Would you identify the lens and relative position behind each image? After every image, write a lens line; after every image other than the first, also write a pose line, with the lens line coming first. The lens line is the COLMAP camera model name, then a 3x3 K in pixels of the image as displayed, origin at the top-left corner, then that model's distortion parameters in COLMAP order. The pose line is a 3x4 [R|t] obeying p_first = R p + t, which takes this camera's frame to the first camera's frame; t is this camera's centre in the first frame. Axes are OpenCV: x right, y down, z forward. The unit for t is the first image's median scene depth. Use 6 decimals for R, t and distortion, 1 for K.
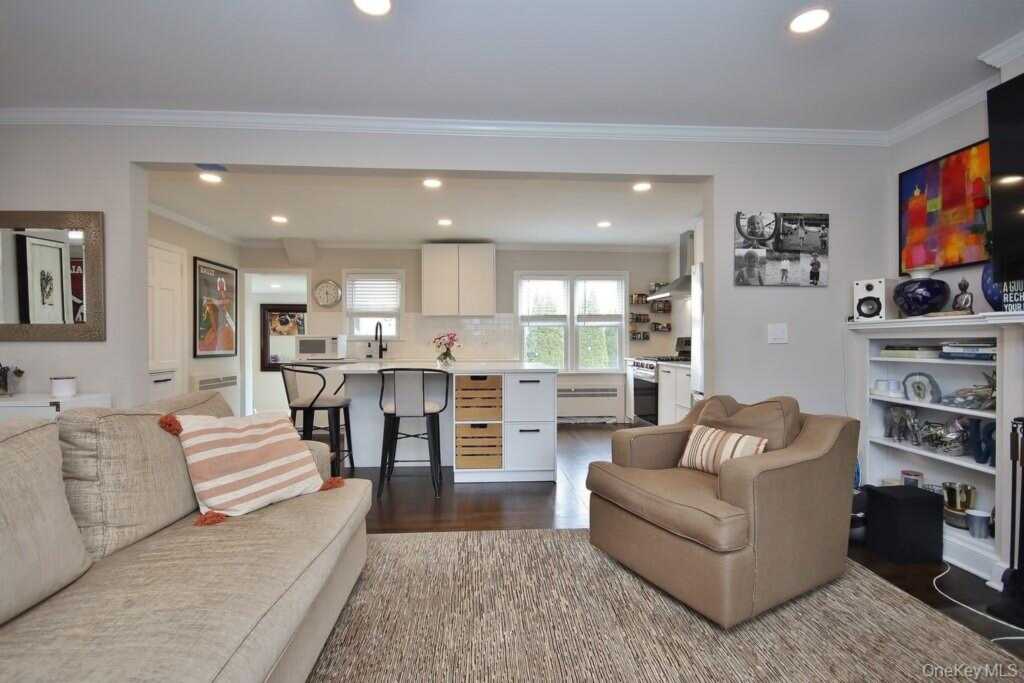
lens RADIAL K [[471.6, 0, 513.6], [0, 471.6, 341.8], [0, 0, 1]] dist [0.009345, -0.009269]
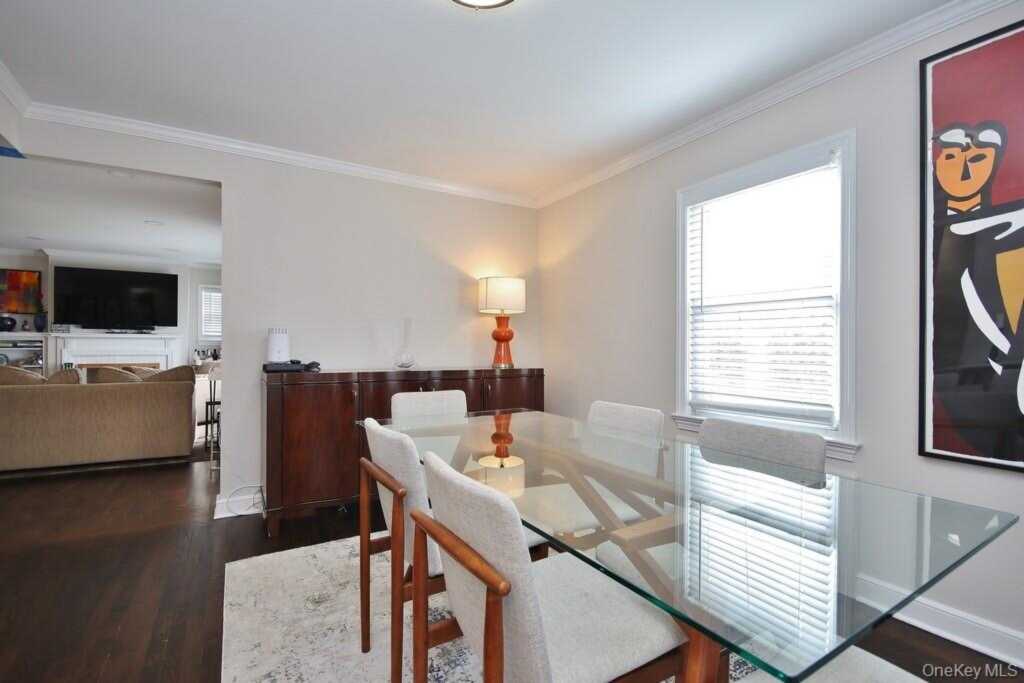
lens RADIAL K [[471.6, 0, 516.8], [0, 471.6, 343.1], [0, 0, 1]] dist [0.009345, -0.009269]
pose [[-0.457105, -0.000367, 0.889412, -1.324275], [-0.004349, 0.999989, -0.001822, 0.000586], [-0.889402, -0.004701, -0.457102, -0.147155]]
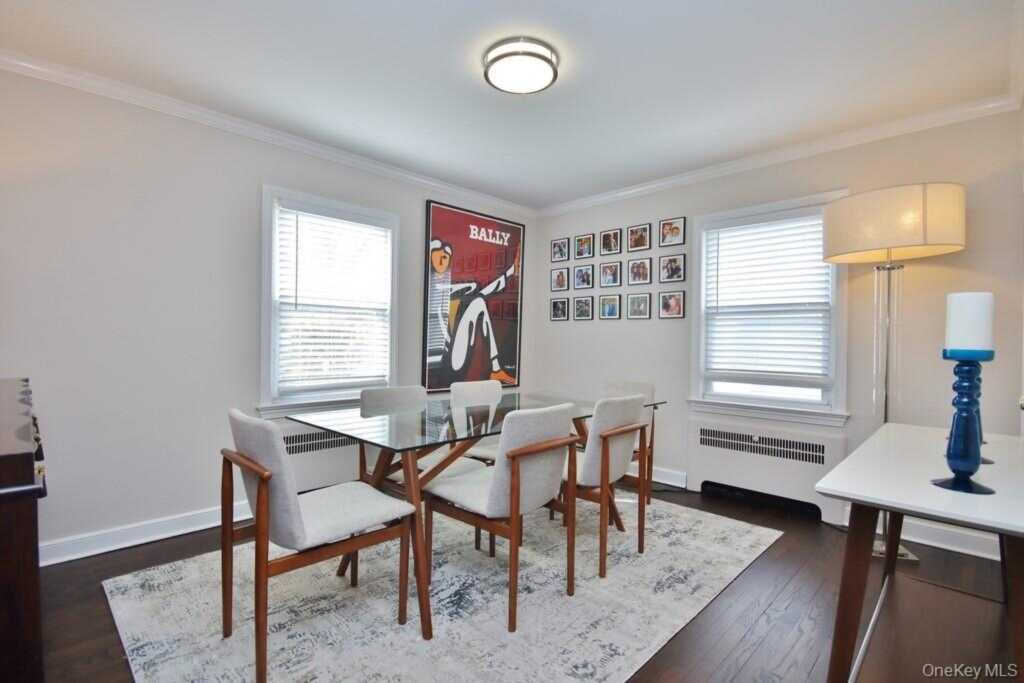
lens RADIAL K [[471.6, 0, 511.2], [0, 471.6, 343.2], [0, 0, 1]] dist [0.009345, -0.009269]
pose [[-0.745164, -0.006553, -0.666849, -0.745640], [-0.012315, 0.999916, 0.003935, 0.001385], [0.666767, 0.011145, -0.745183, 0.050619]]
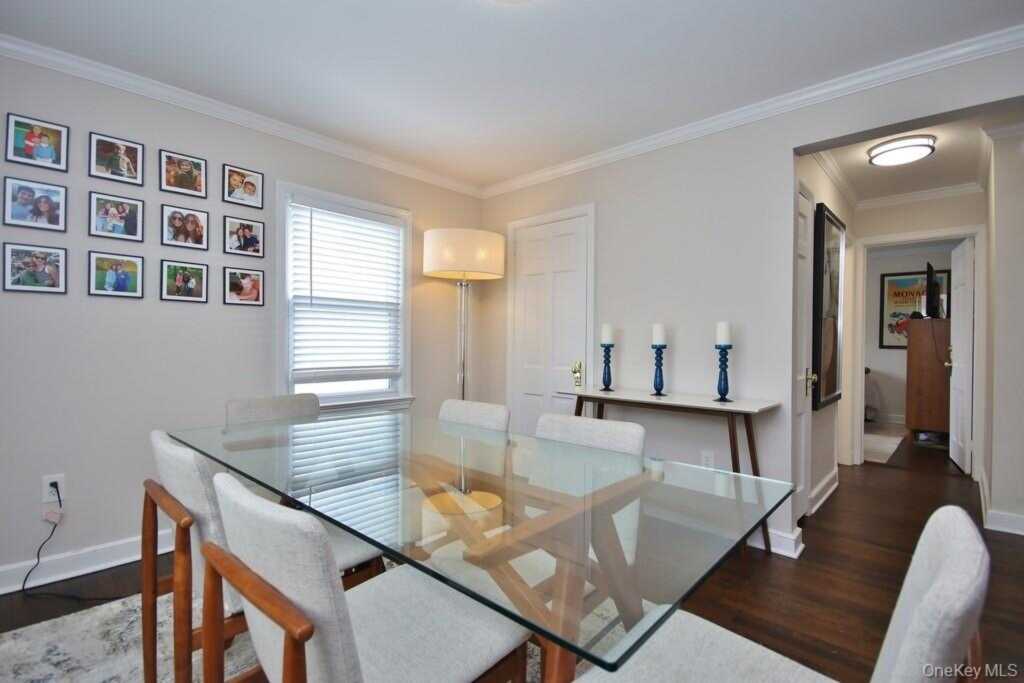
lens RADIAL K [[471.6, 0, 512.4], [0, 471.6, 342.4], [0, 0, 1]] dist [0.009345, -0.009269]
pose [[0.679103, 0.008461, -0.733994, -0.818646], [-0.008316, 0.999958, 0.003833, 0.000173], [0.733996, 0.003501, 0.679145, -0.474593]]
